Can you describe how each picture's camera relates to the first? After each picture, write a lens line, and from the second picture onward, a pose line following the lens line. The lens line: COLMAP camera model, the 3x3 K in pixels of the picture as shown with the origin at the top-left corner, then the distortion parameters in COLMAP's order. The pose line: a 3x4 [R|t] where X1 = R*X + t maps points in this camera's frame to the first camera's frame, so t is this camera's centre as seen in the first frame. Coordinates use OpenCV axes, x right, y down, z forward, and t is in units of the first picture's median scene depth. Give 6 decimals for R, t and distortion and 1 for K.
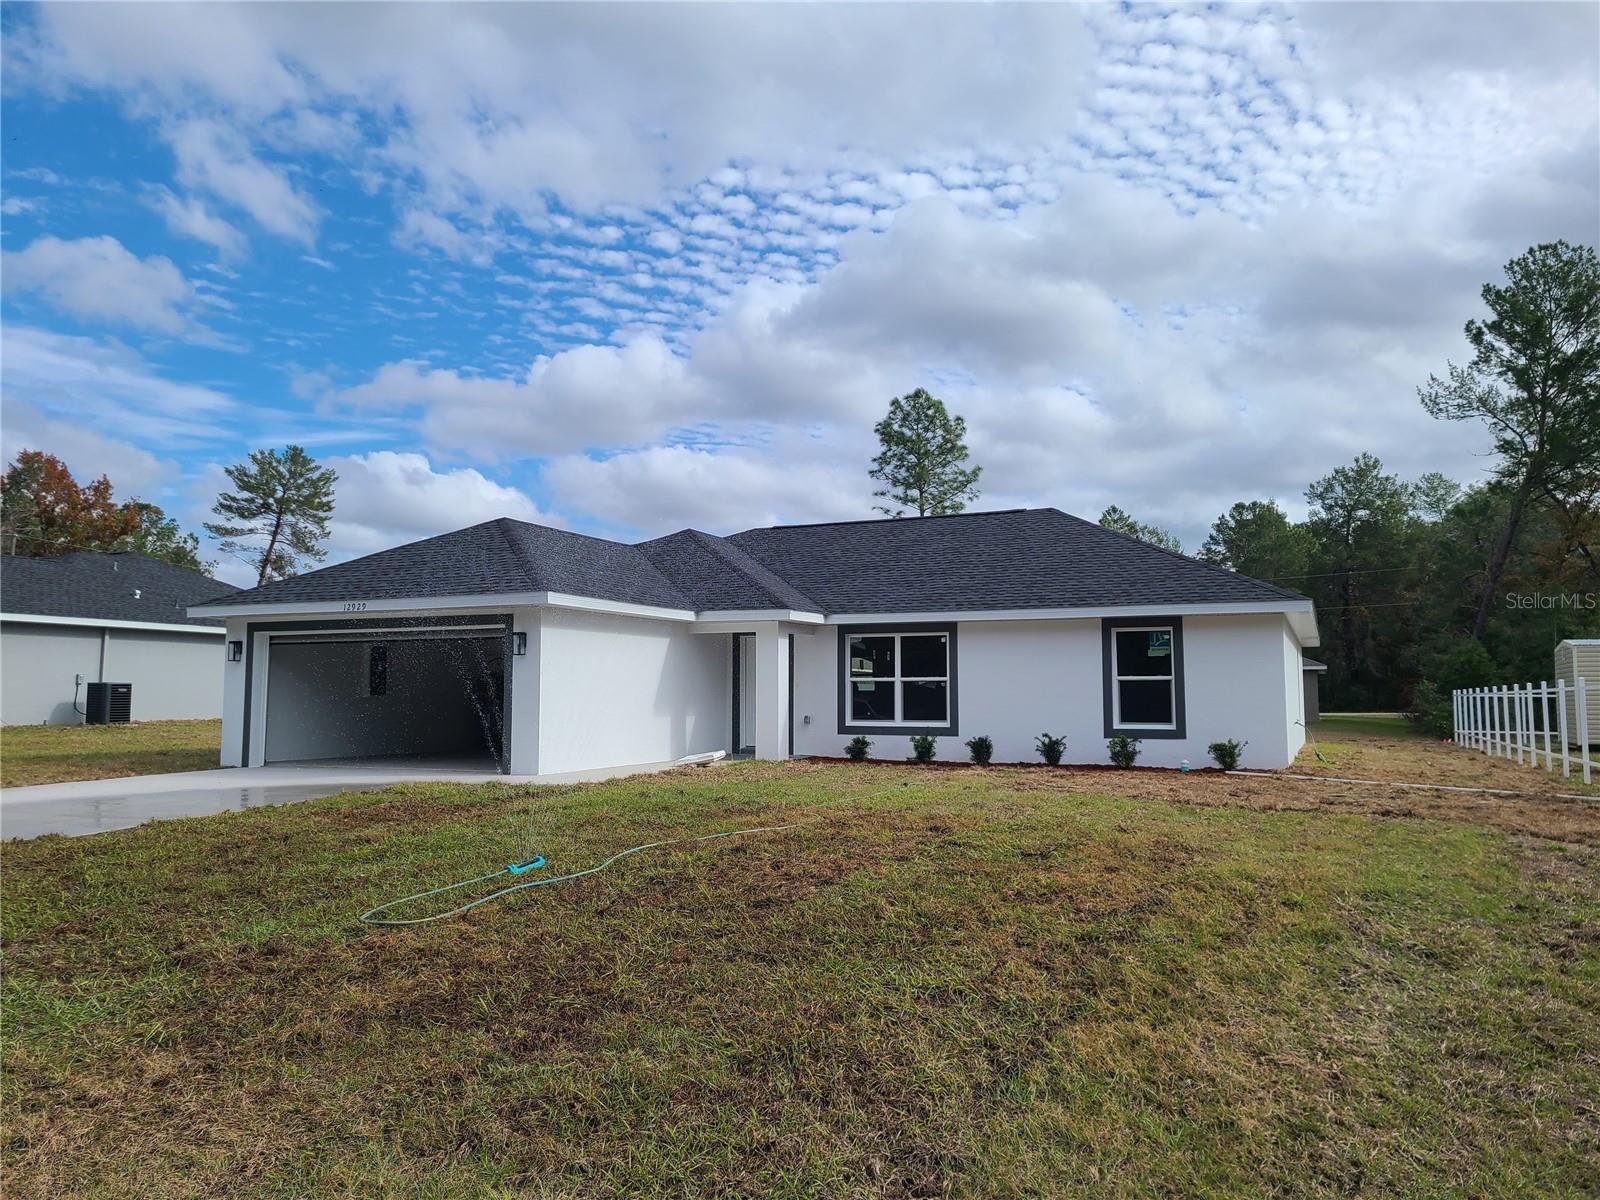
lens RADIAL K [[1232.1, 0, 823.4], [0, 1232.1, 605.0], [0, 0, 1]] dist [0.048815, -0.046383]
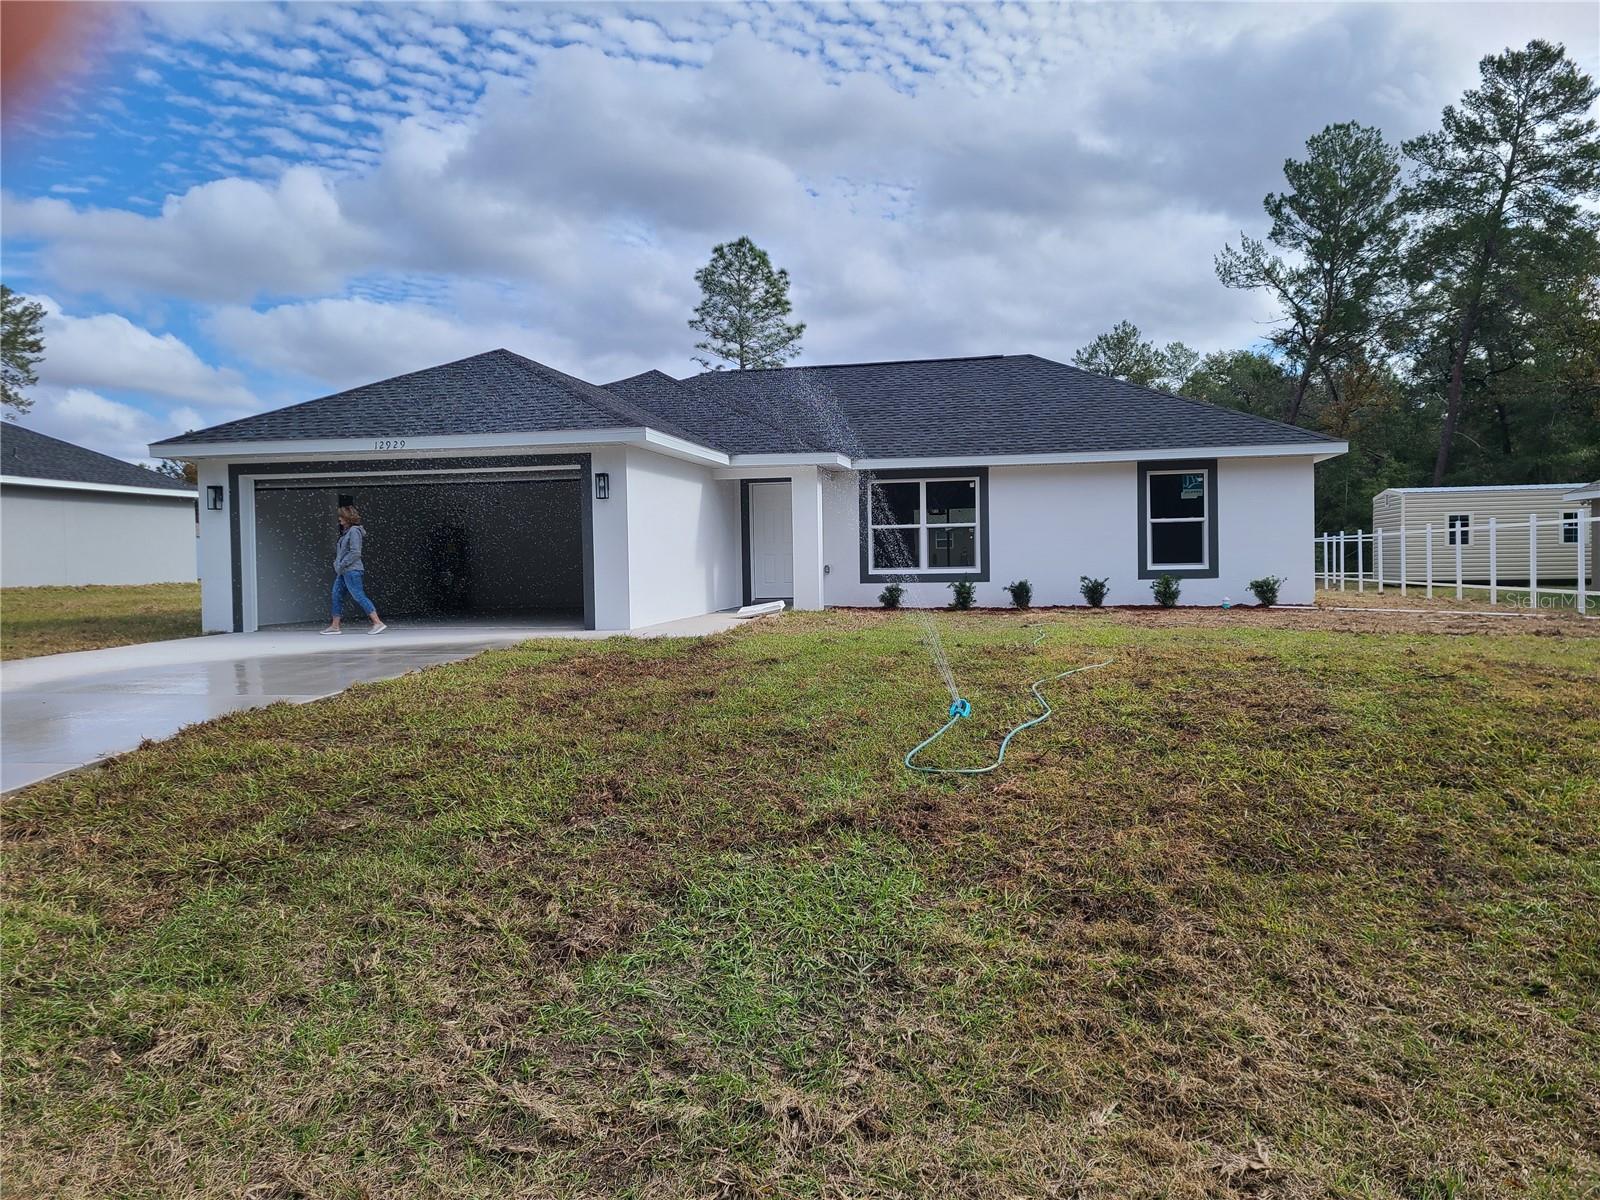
lens RADIAL K [[1181.8, 0, 801.6], [0, 1181.8, 583.4], [0, 0, 1]] dist [0.042665, -0.027261]
pose [[0.970299, -0.023025, 0.240812, -0.241496], [-0.000635, 0.995214, 0.097714, 0.013315], [-0.241910, -0.094965, 0.965640, 0.103320]]
